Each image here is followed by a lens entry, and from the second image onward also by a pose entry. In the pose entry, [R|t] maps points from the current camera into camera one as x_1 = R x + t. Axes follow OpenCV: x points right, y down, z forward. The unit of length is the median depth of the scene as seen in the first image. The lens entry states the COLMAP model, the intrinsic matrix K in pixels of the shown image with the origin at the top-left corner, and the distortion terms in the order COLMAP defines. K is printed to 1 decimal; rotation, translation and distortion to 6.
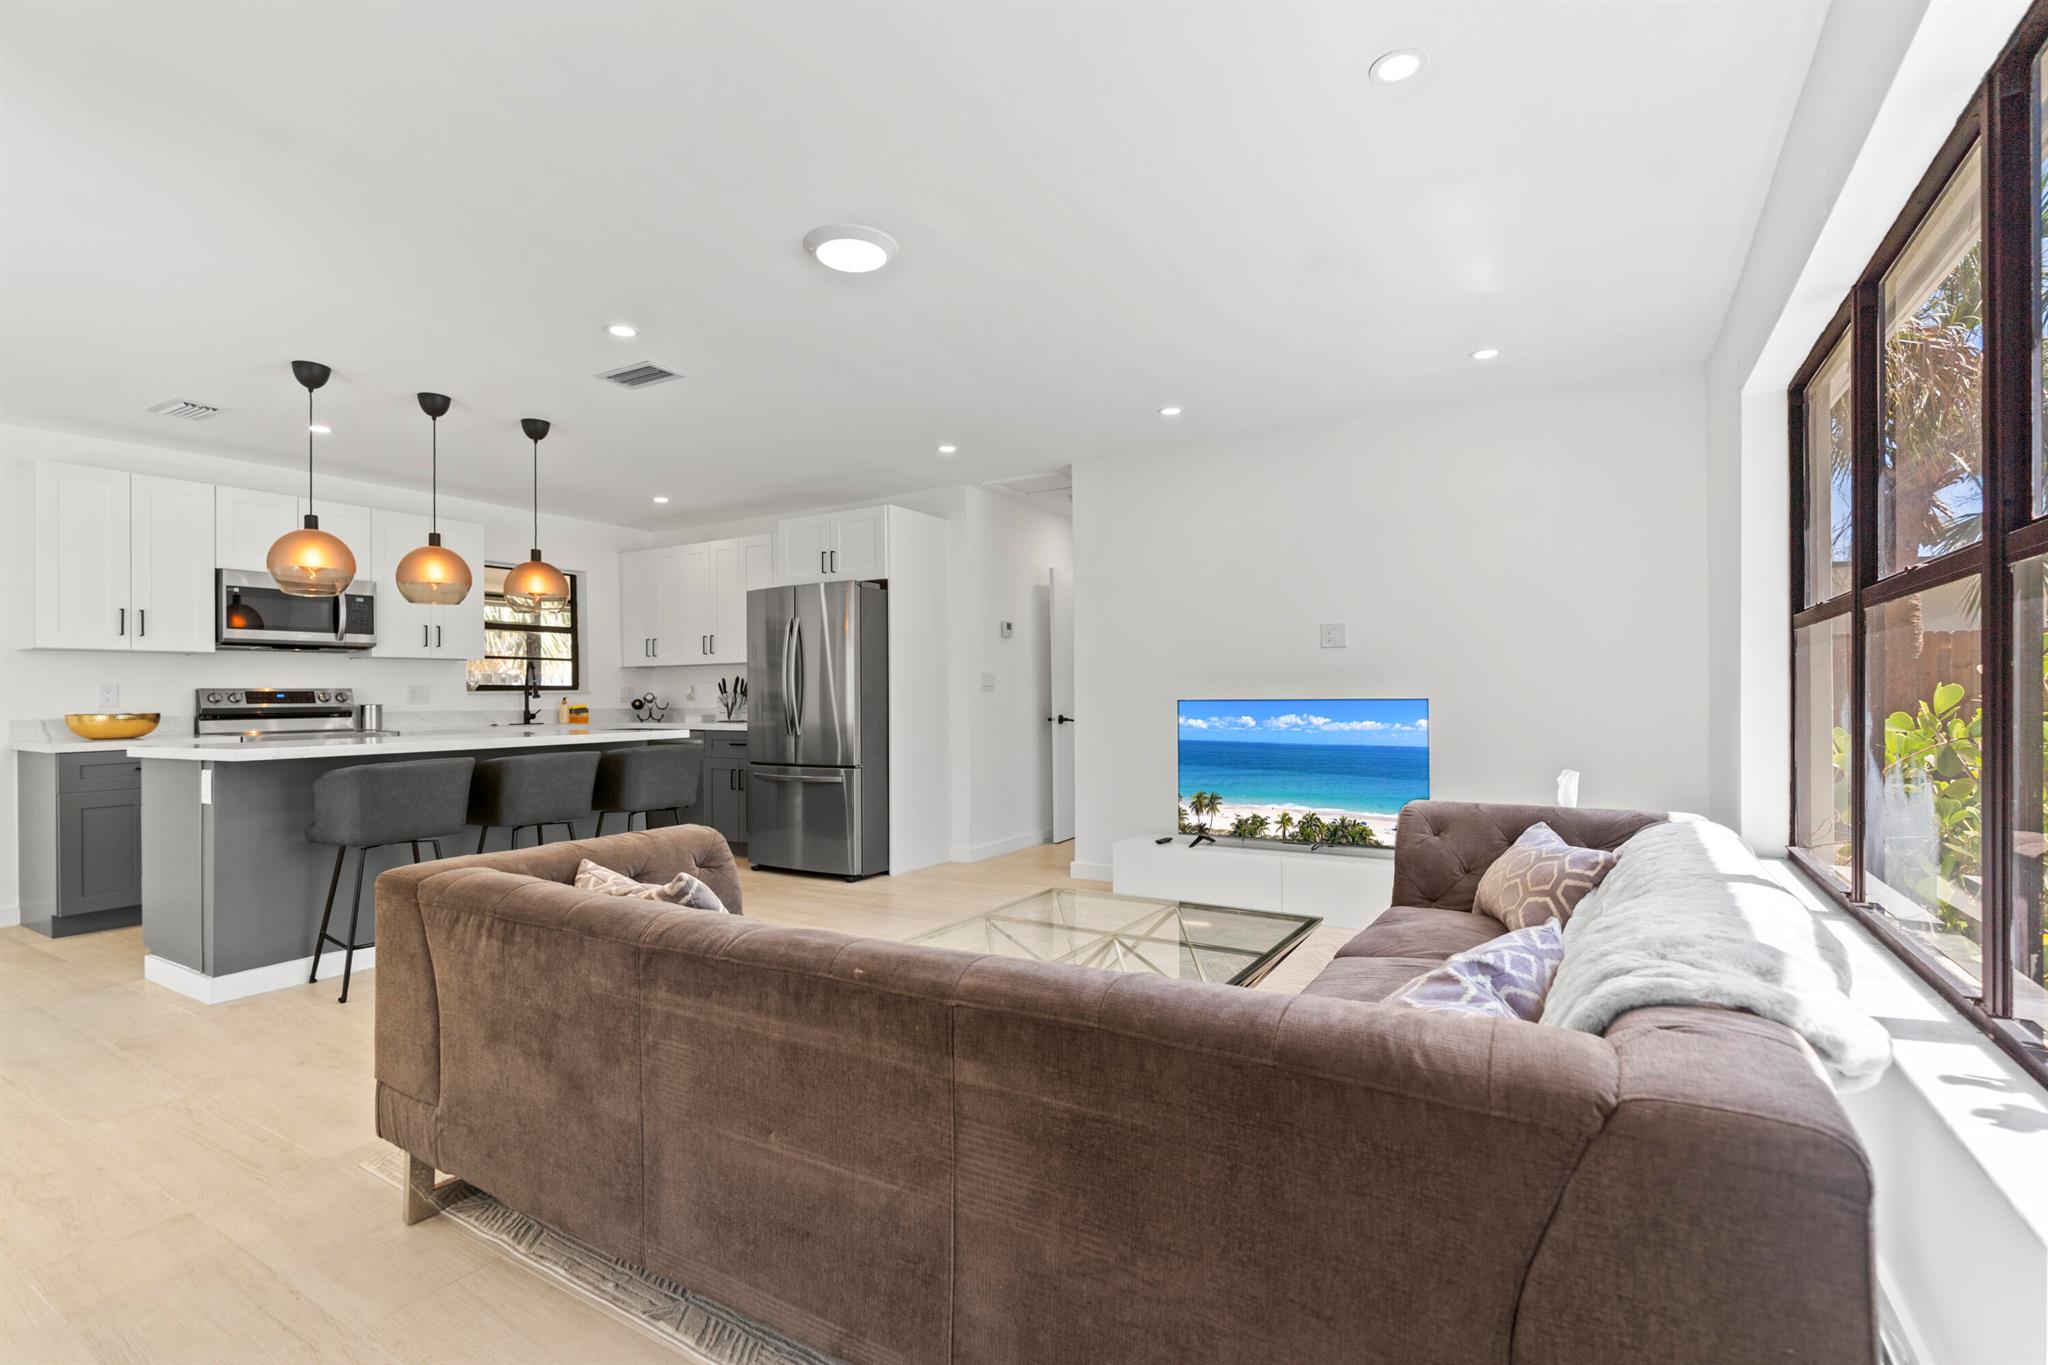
lens RADIAL K [[922.6, 0, 1046.9], [0, 922.6, 676.0], [0, 0, 1]] dist [-0.010159, 0.003147]
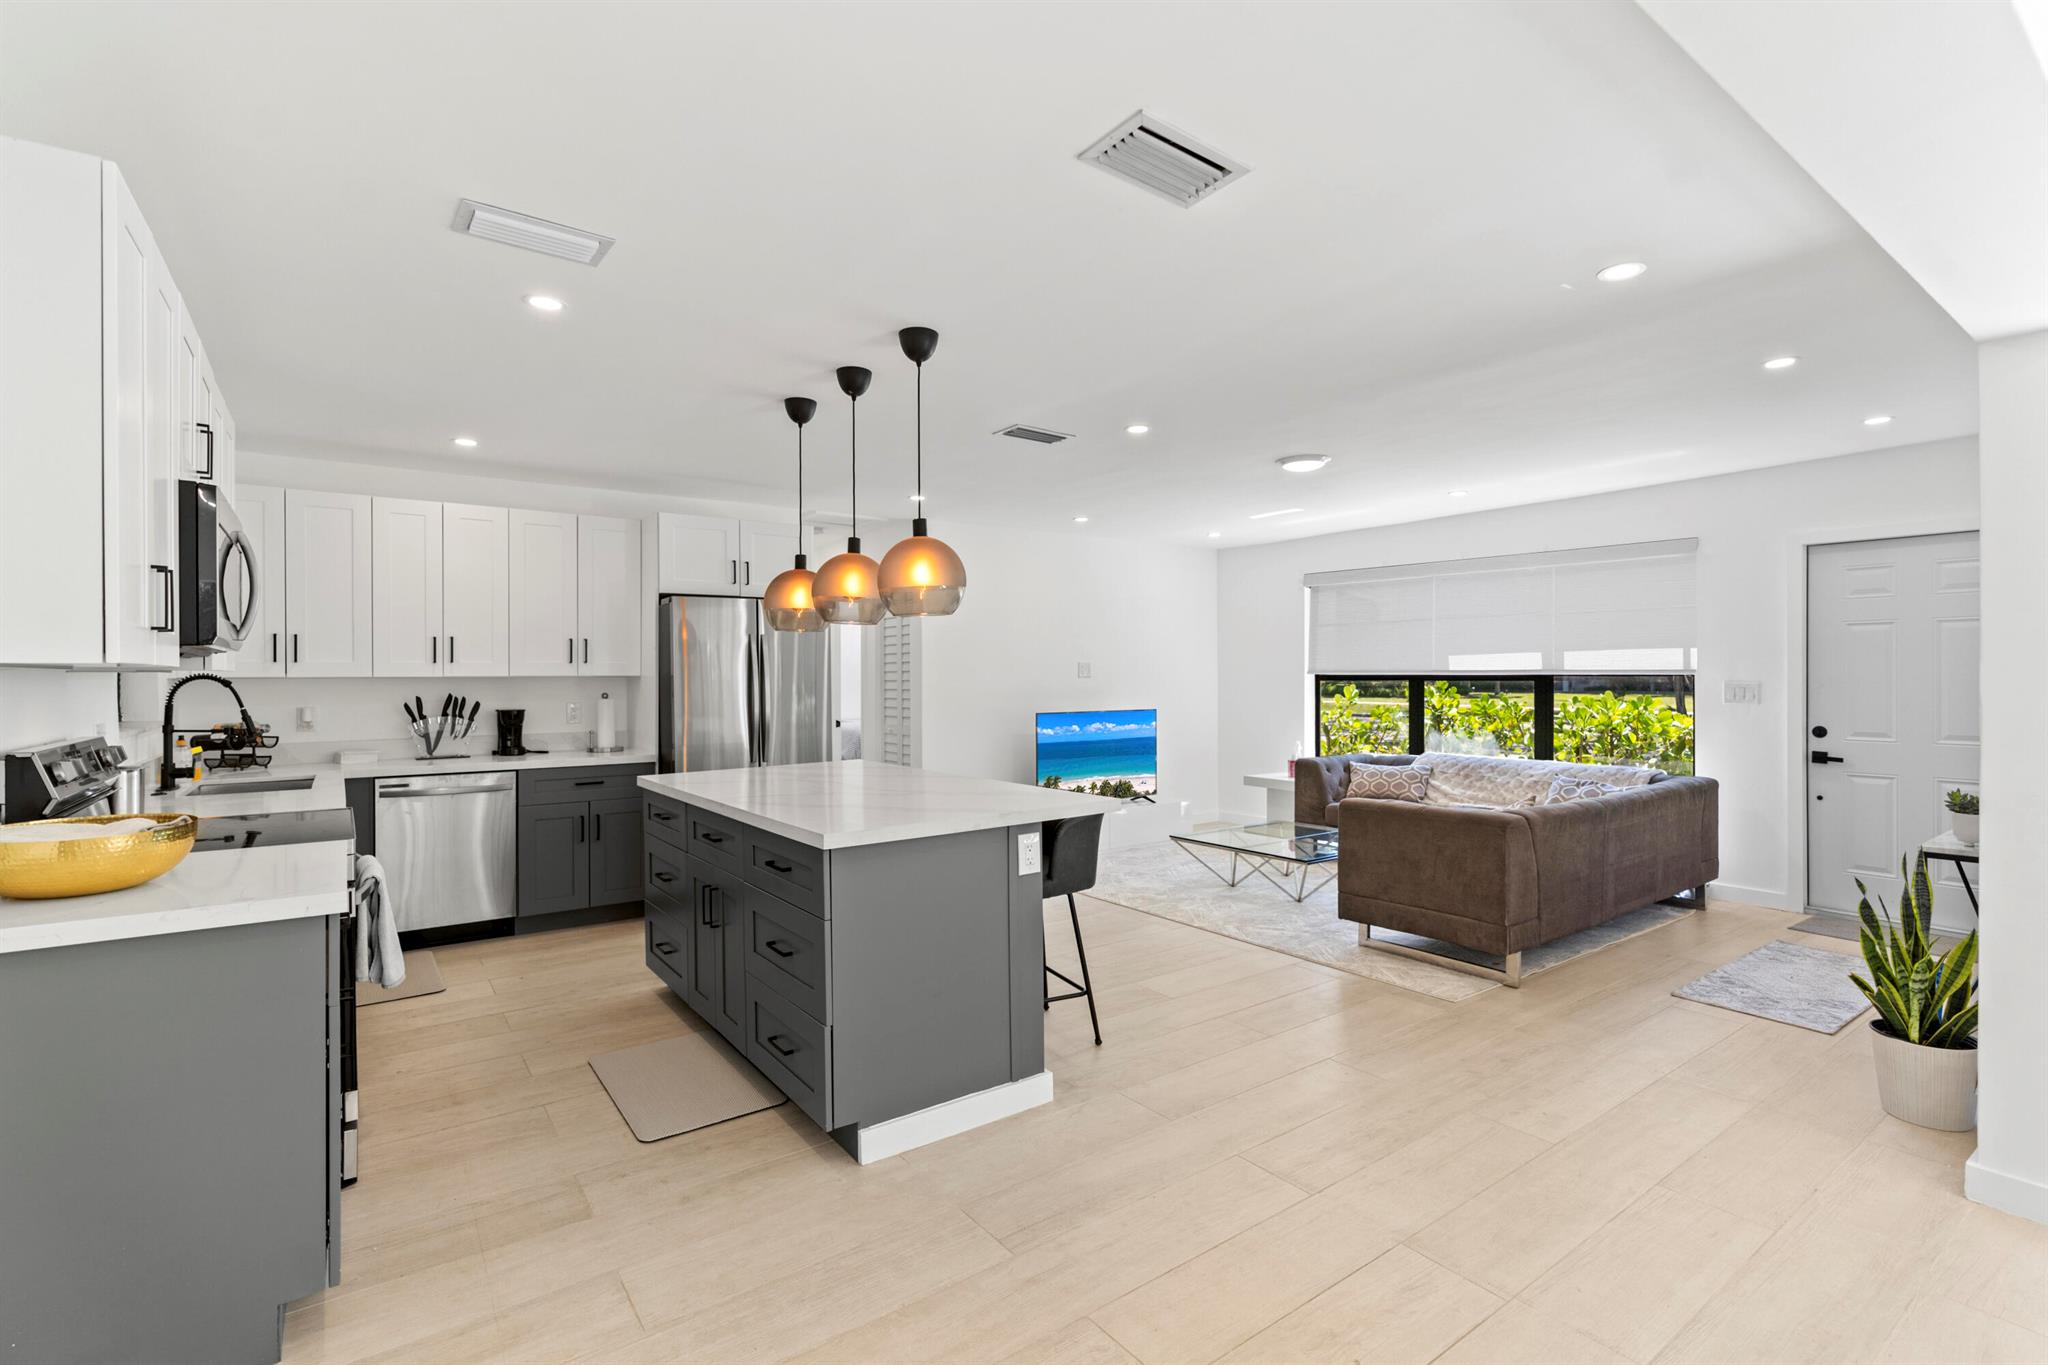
lens RADIAL K [[922.6, 0, 998.1], [0, 922.6, 687.2], [0, 0, 1]] dist [-0.010159, 0.003147]
pose [[0.417732, -0.002139, 0.908568, -1.252894], [-0.019049, 0.999757, 0.011112, -0.032642], [-0.908371, -0.021949, 0.417590, 0.496810]]
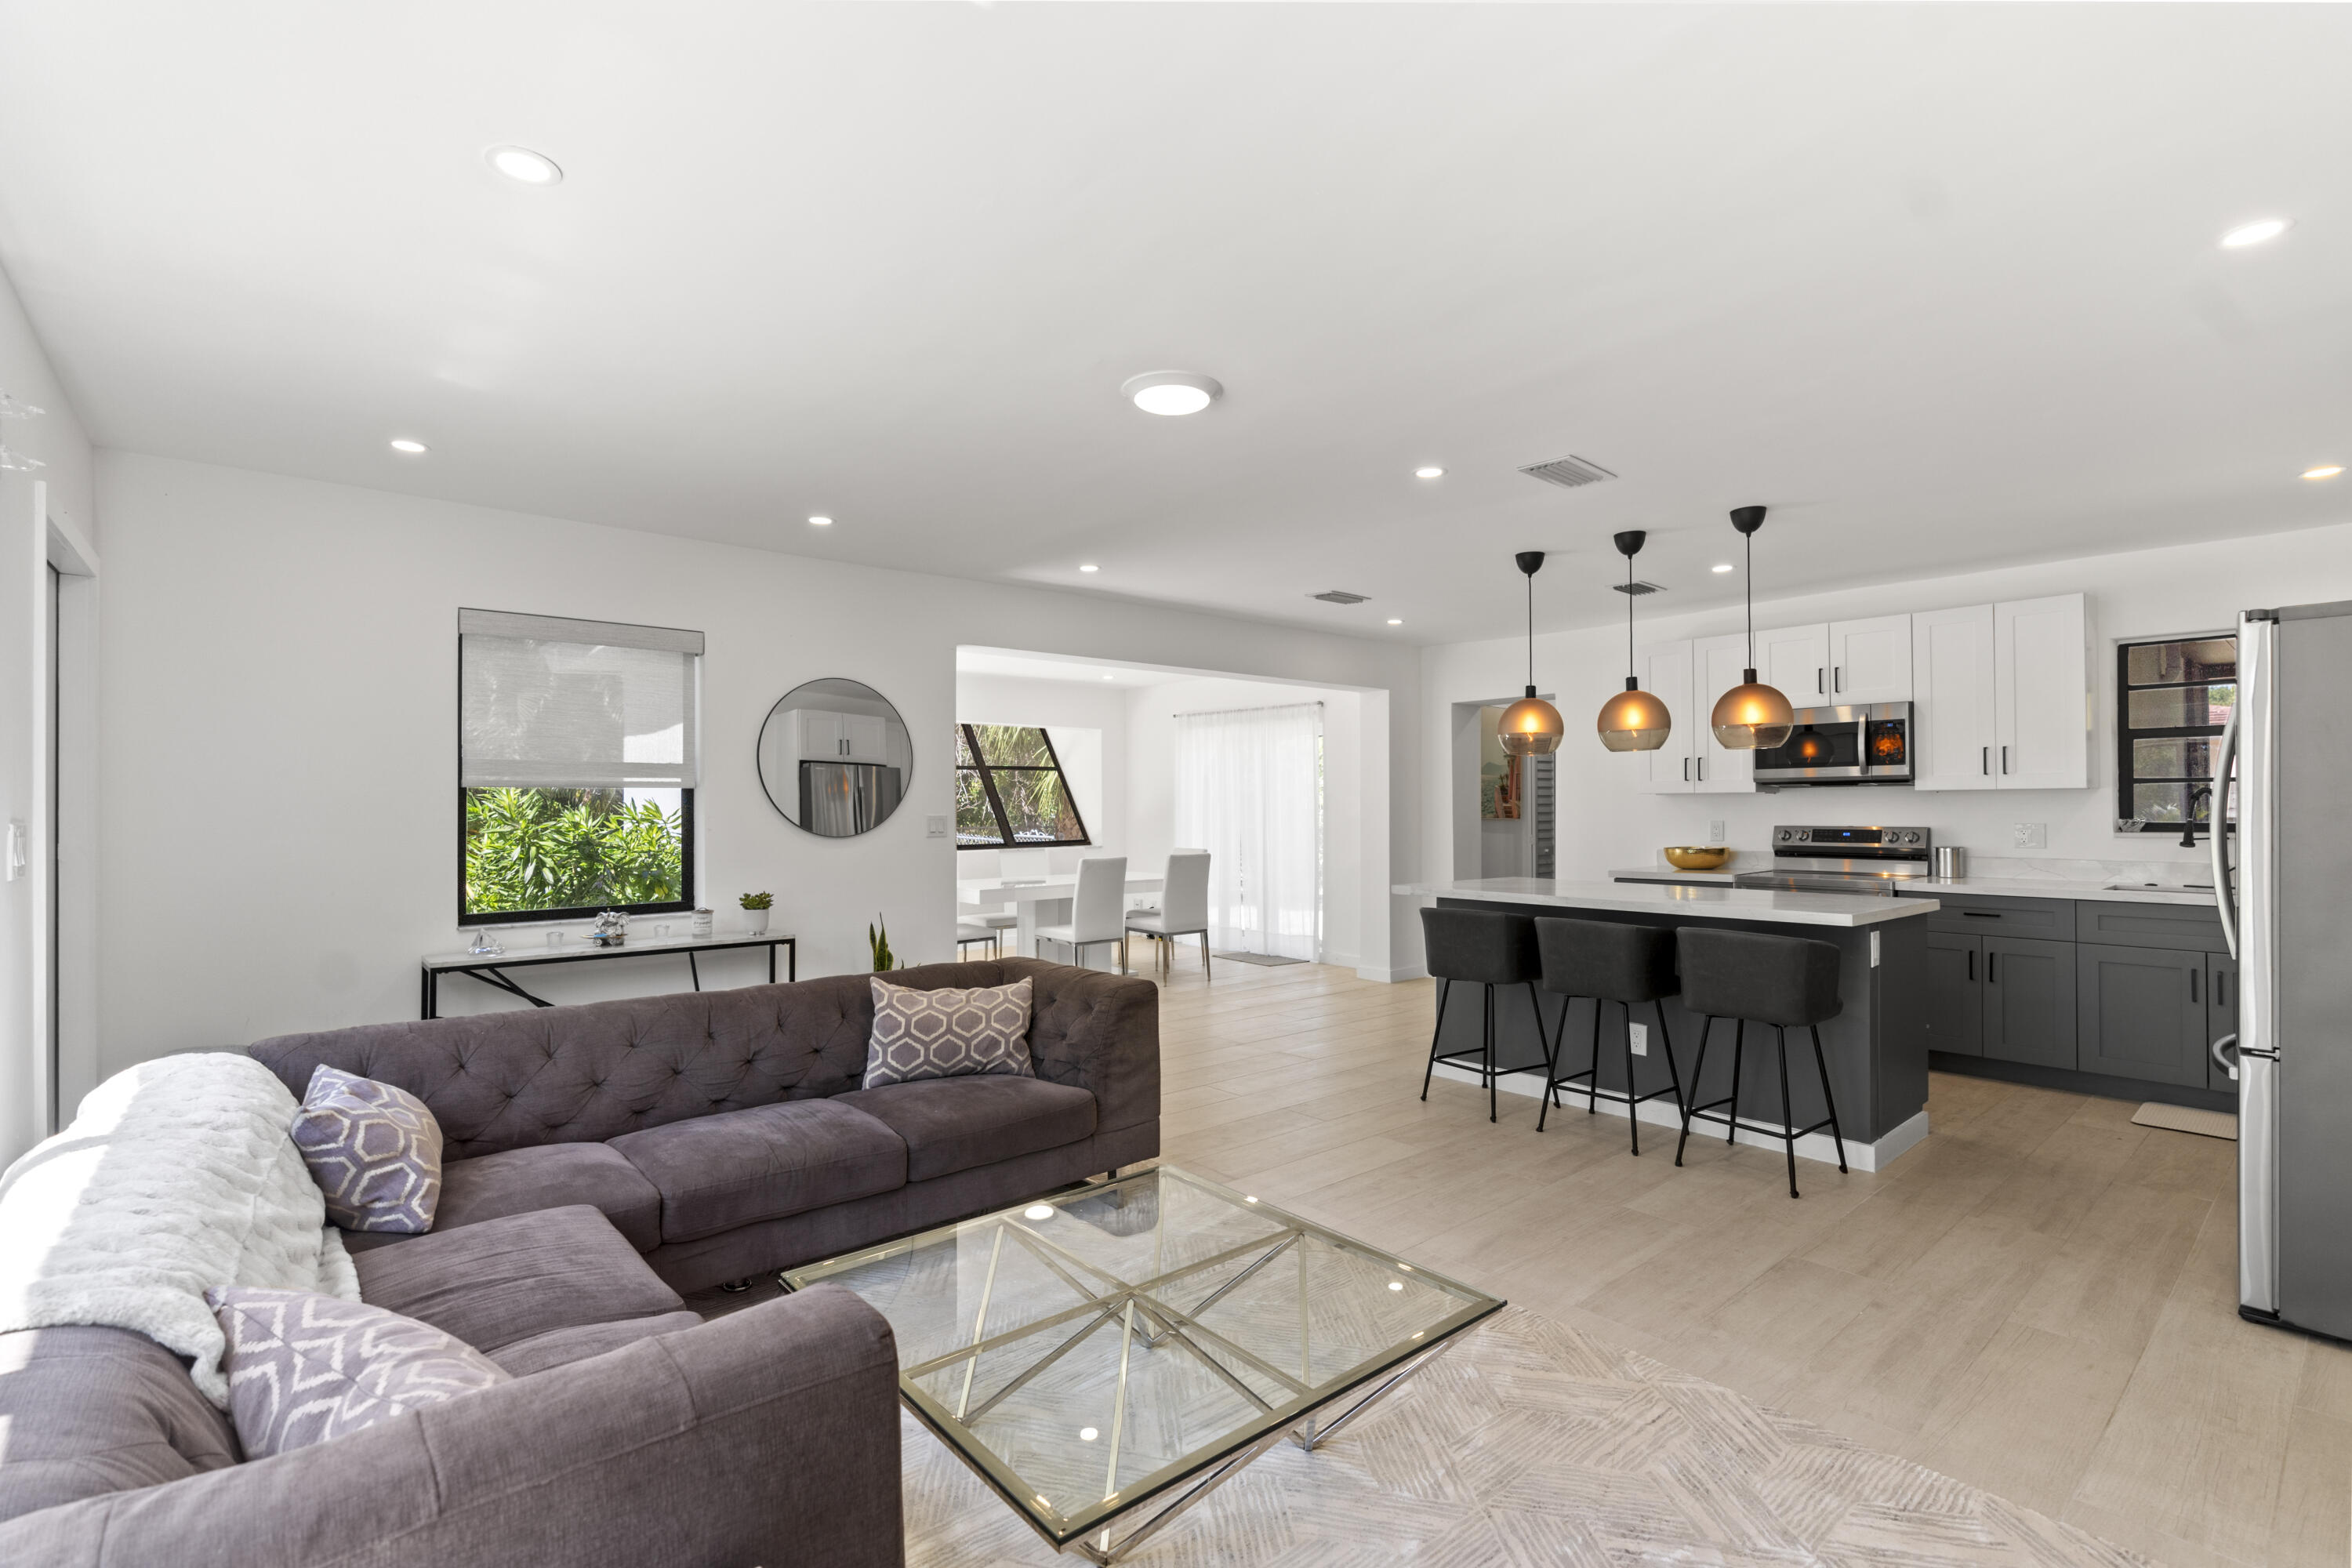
lens RADIAL K [[1059.6, 0, 1177.7], [0, 1059.6, 791.3], [0, 0, 1]] dist [-0.010159, 0.003147]
pose [[-0.319099, -0.004702, -0.947710, 0.490357], [0.024919, 0.999600, -0.013349, -0.030125], [0.947394, -0.027875, -0.318854, 0.830227]]
